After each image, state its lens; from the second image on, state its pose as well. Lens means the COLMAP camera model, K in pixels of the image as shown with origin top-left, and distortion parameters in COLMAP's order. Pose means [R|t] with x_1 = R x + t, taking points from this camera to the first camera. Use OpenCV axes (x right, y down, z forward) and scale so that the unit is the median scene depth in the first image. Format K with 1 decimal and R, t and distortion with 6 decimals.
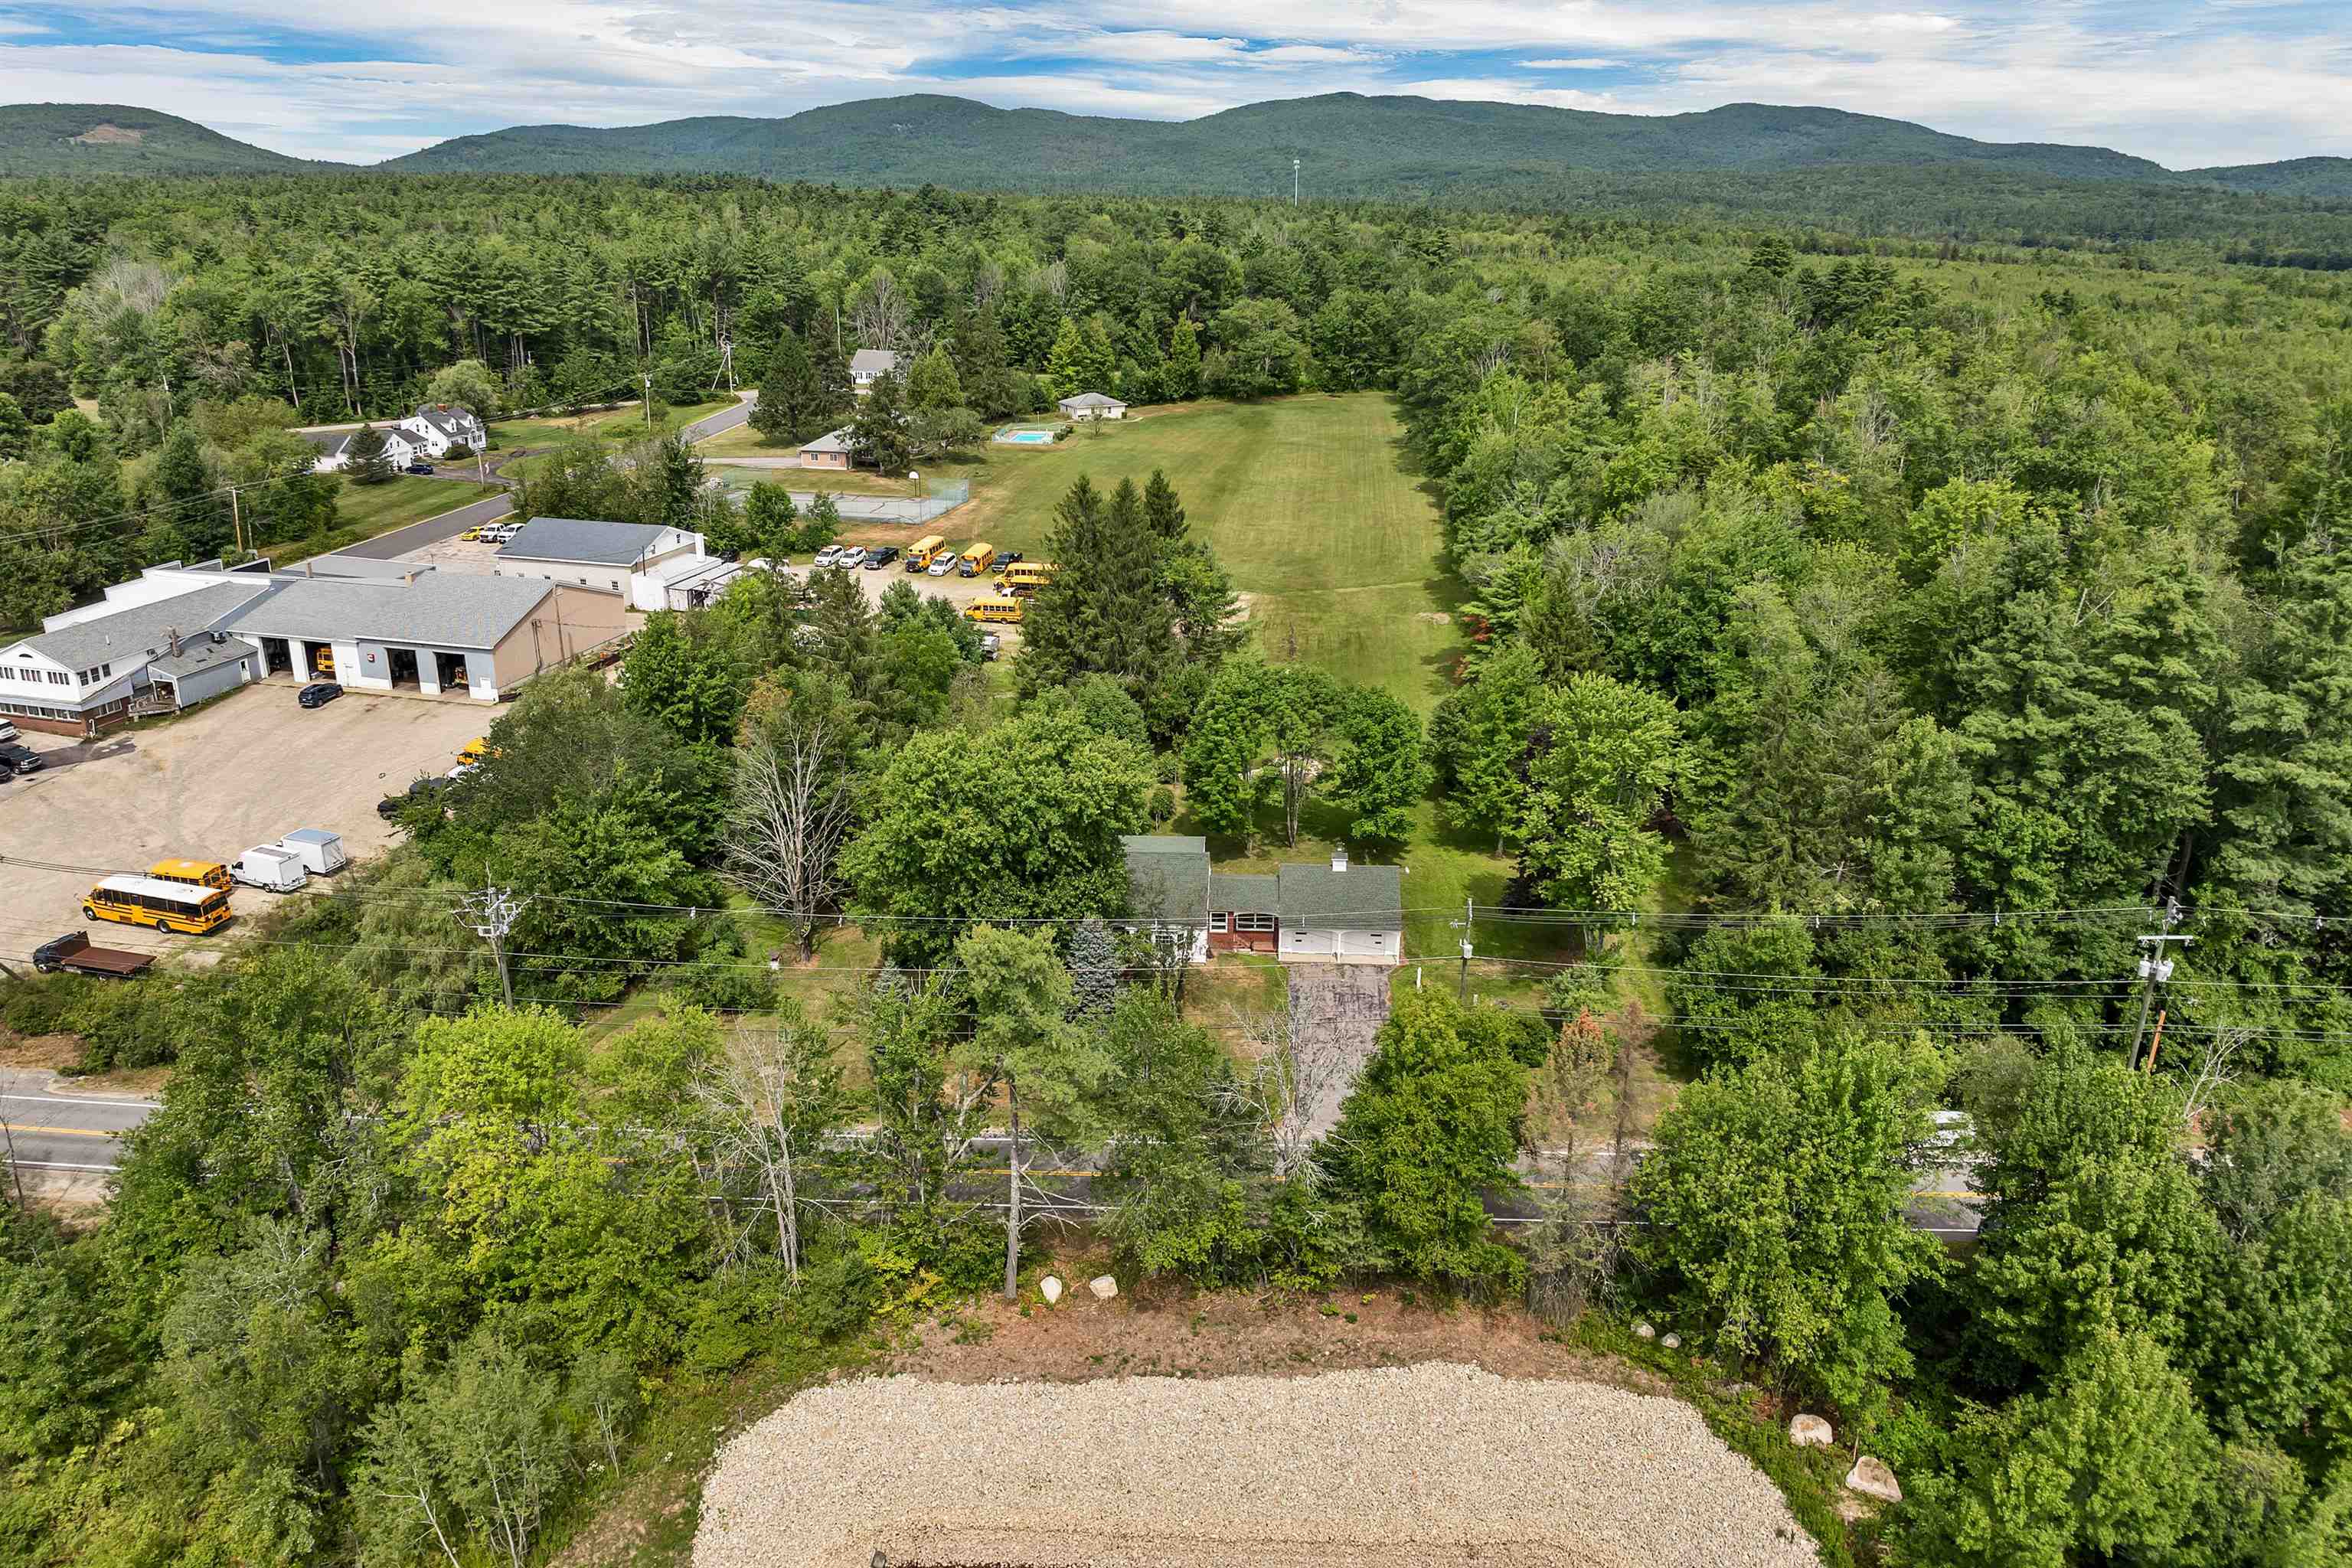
lens RADIAL K [[1707.2, 0, 1176.0], [0, 1707.2, 784.0], [0, 0, 1]] dist [-0.030616, -0.002767]
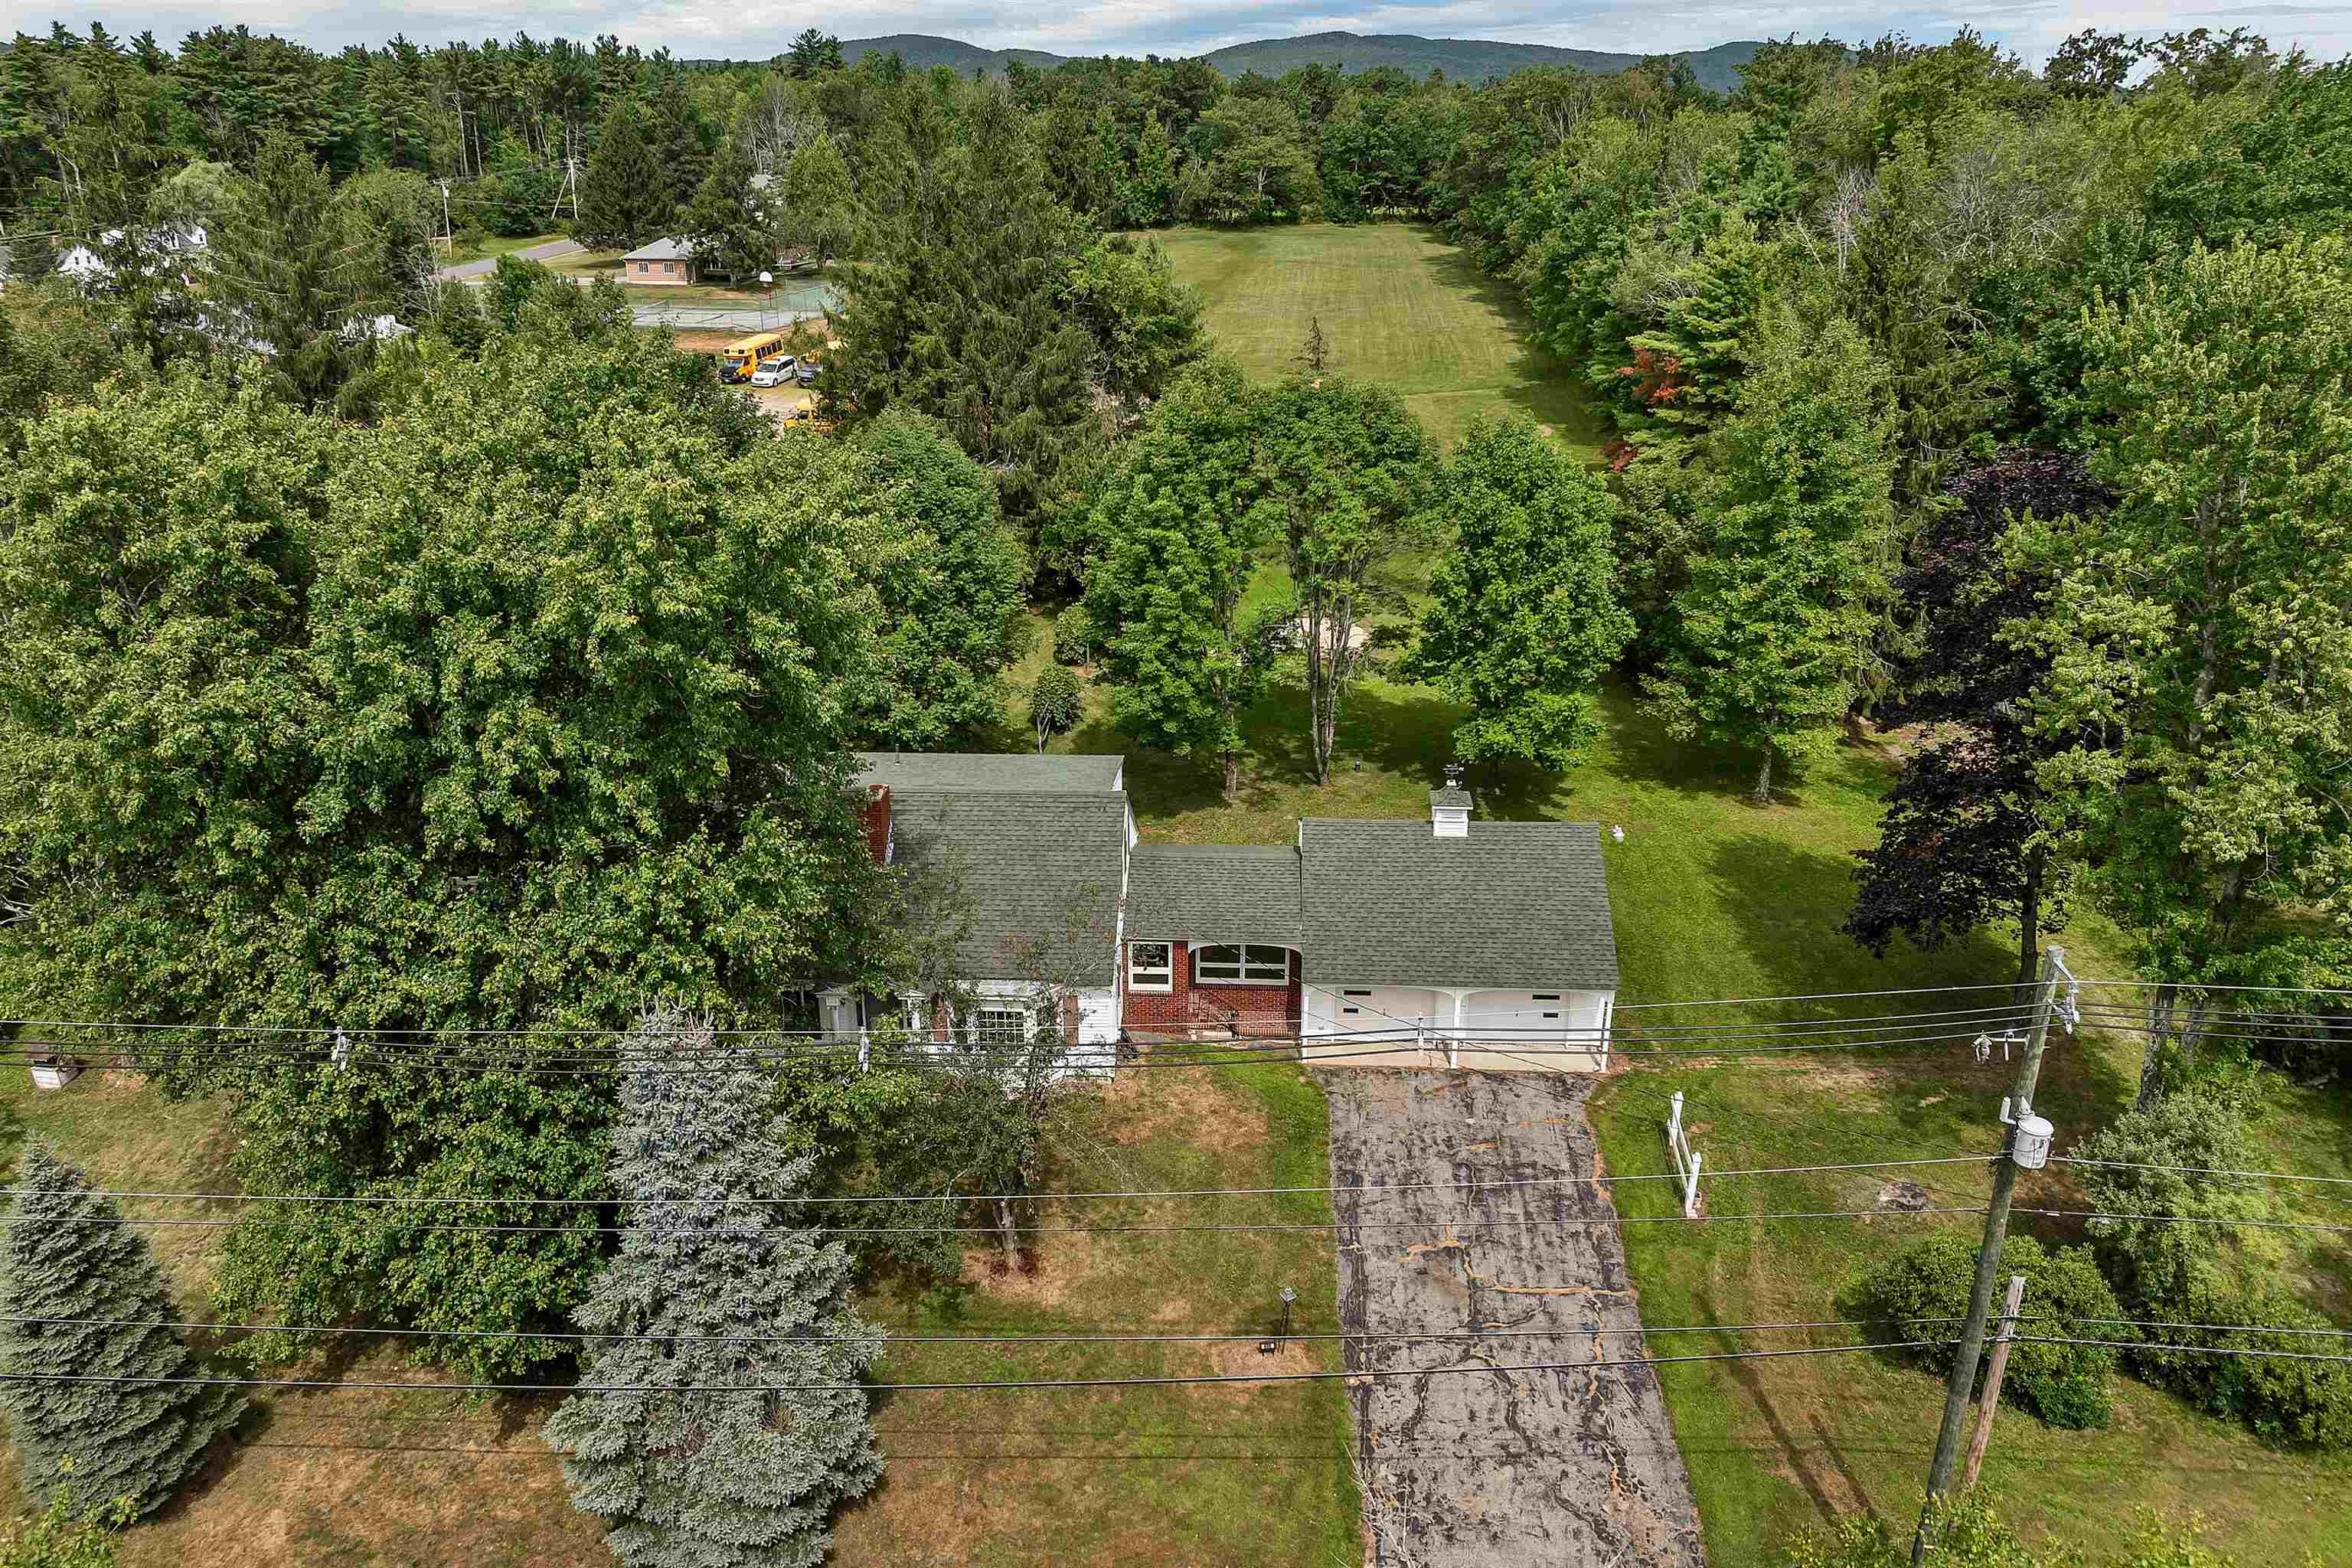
lens RADIAL K [[1707.2, 0, 1176.0], [0, 1707.2, 784.0], [0, 0, 1]] dist [-0.030616, -0.002767]
pose [[0.999980, -0.004939, 0.003858, 0.026267], [0.004838, 0.999656, 0.025781, 0.025116], [-0.003984, -0.025762, 0.999660, 0.536378]]
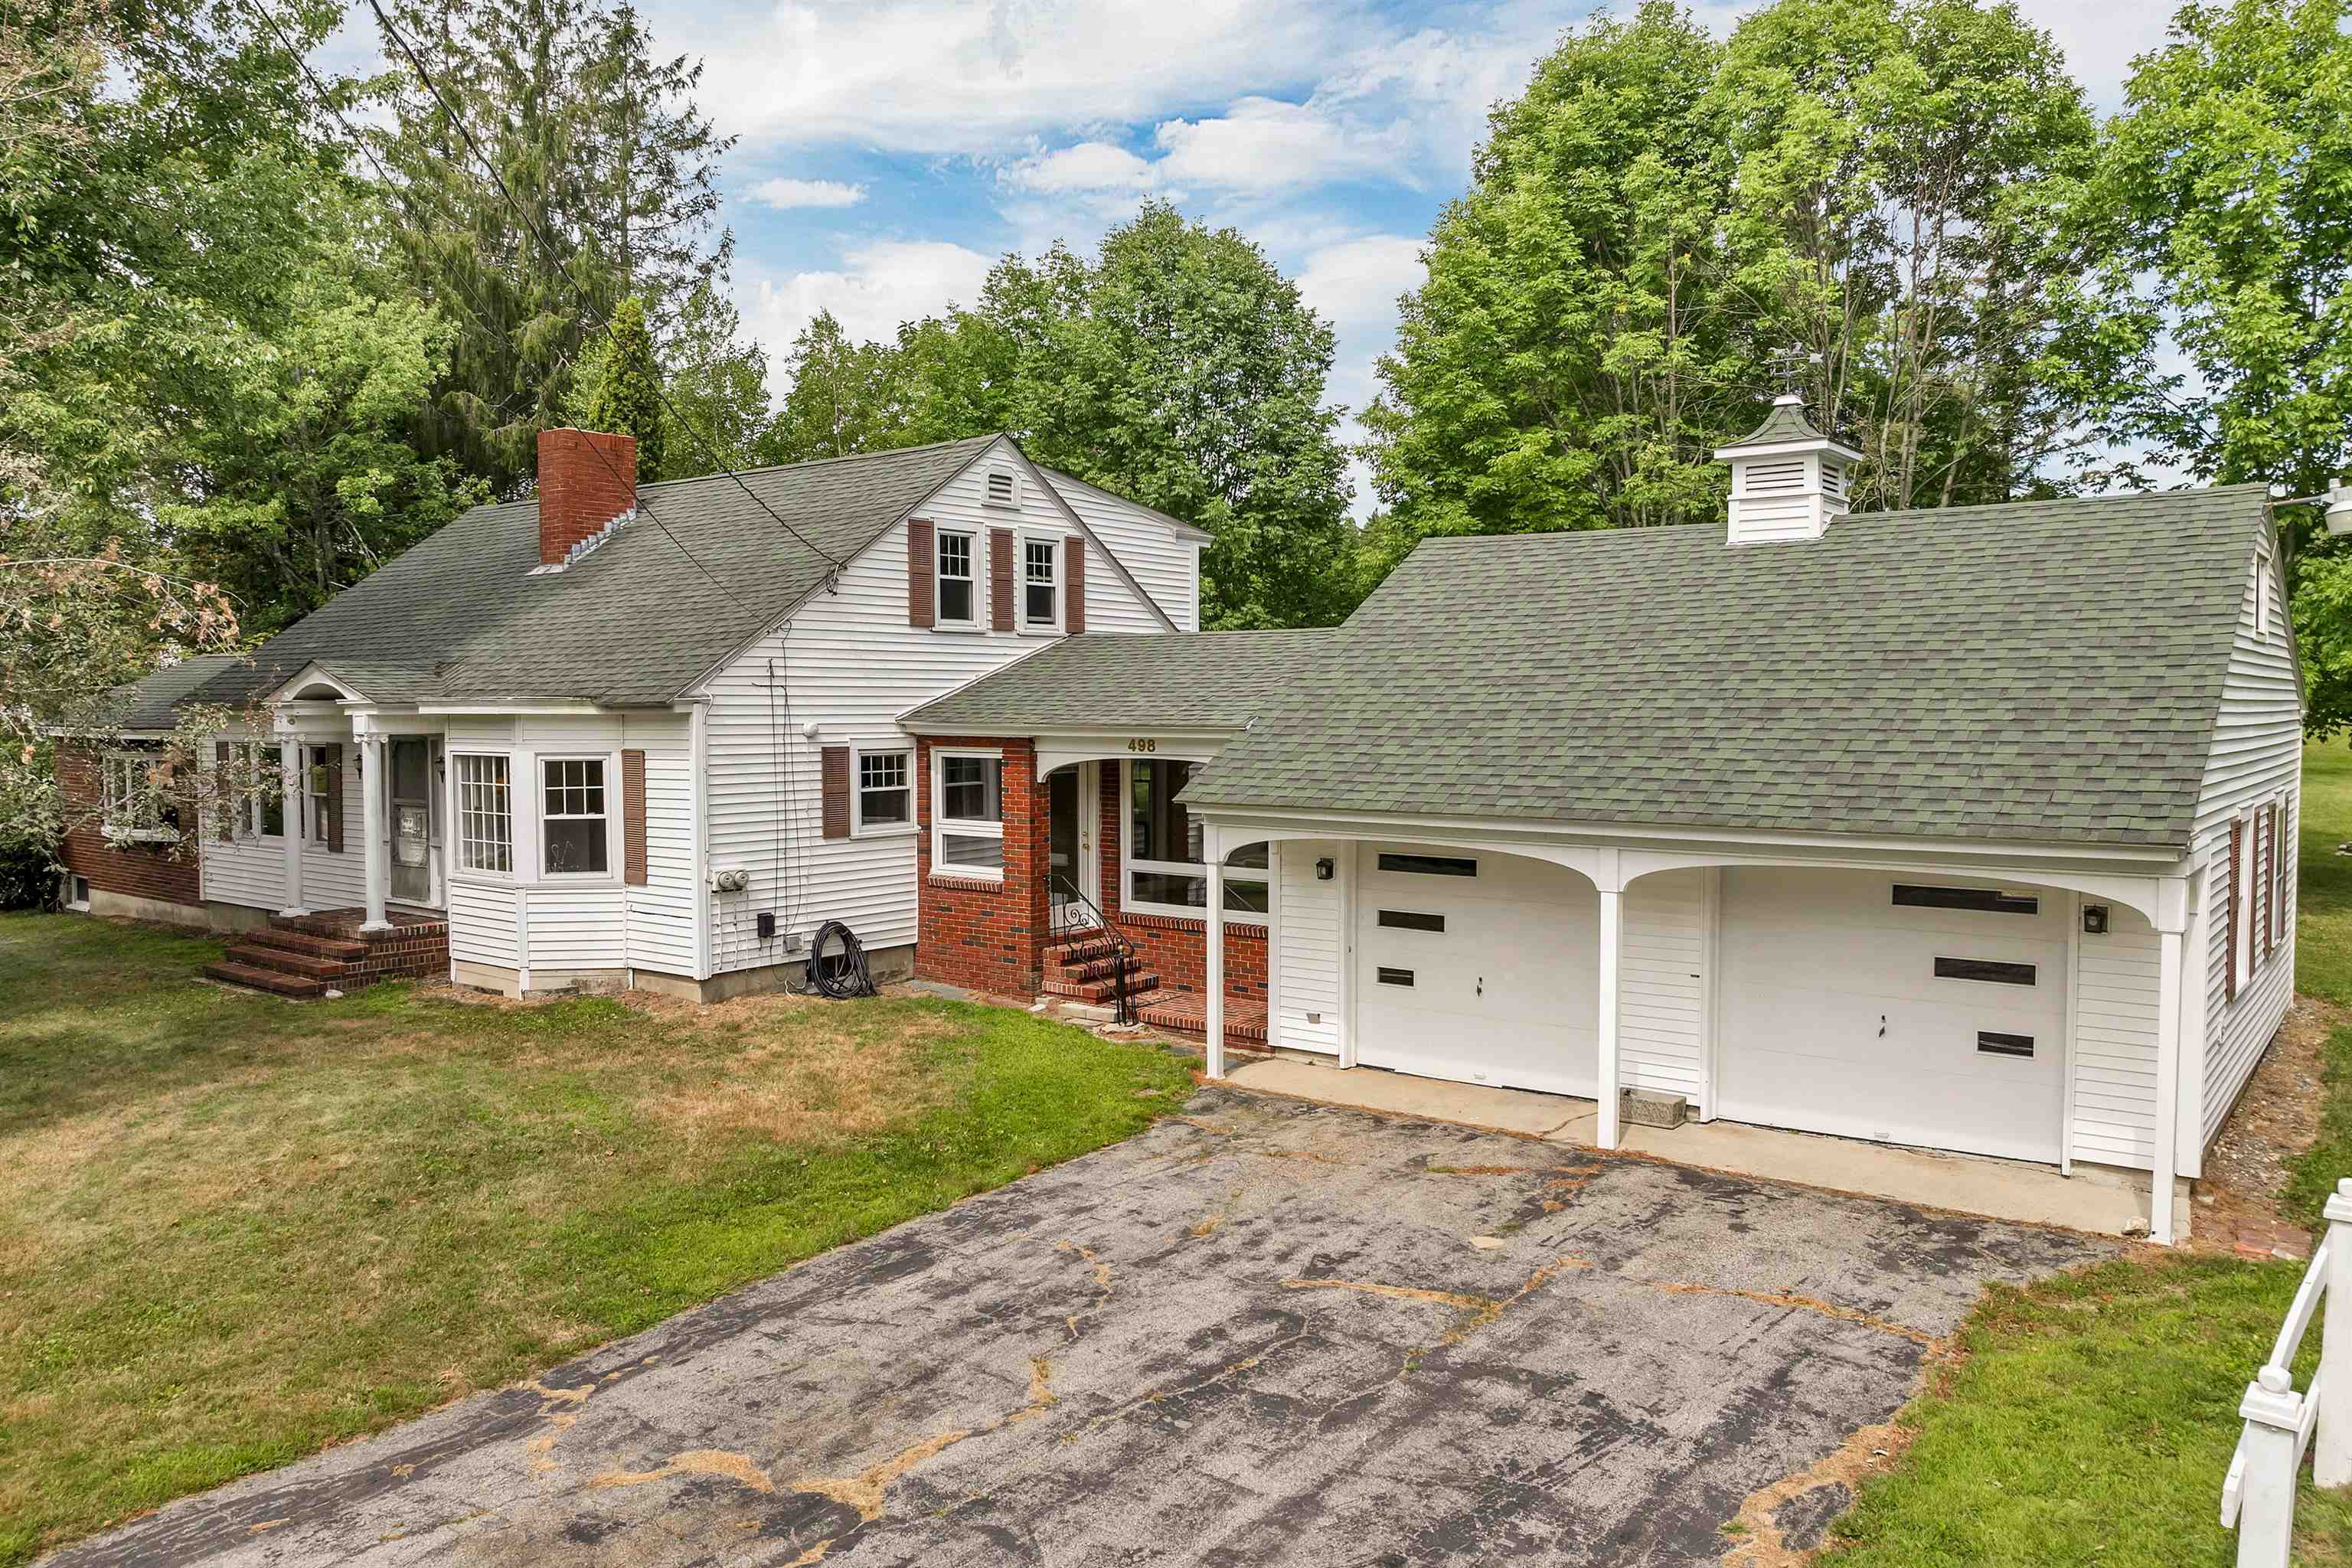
lens RADIAL K [[1707.2, 0, 1176.0], [0, 1707.2, 784.0], [0, 0, 1]] dist [-0.030616, -0.002767]
pose [[0.820242, 0.023872, -0.571518, 0.121625], [-0.191899, 0.952711, -0.235618, 0.100815], [0.538867, 0.302938, 0.786035, 0.780268]]
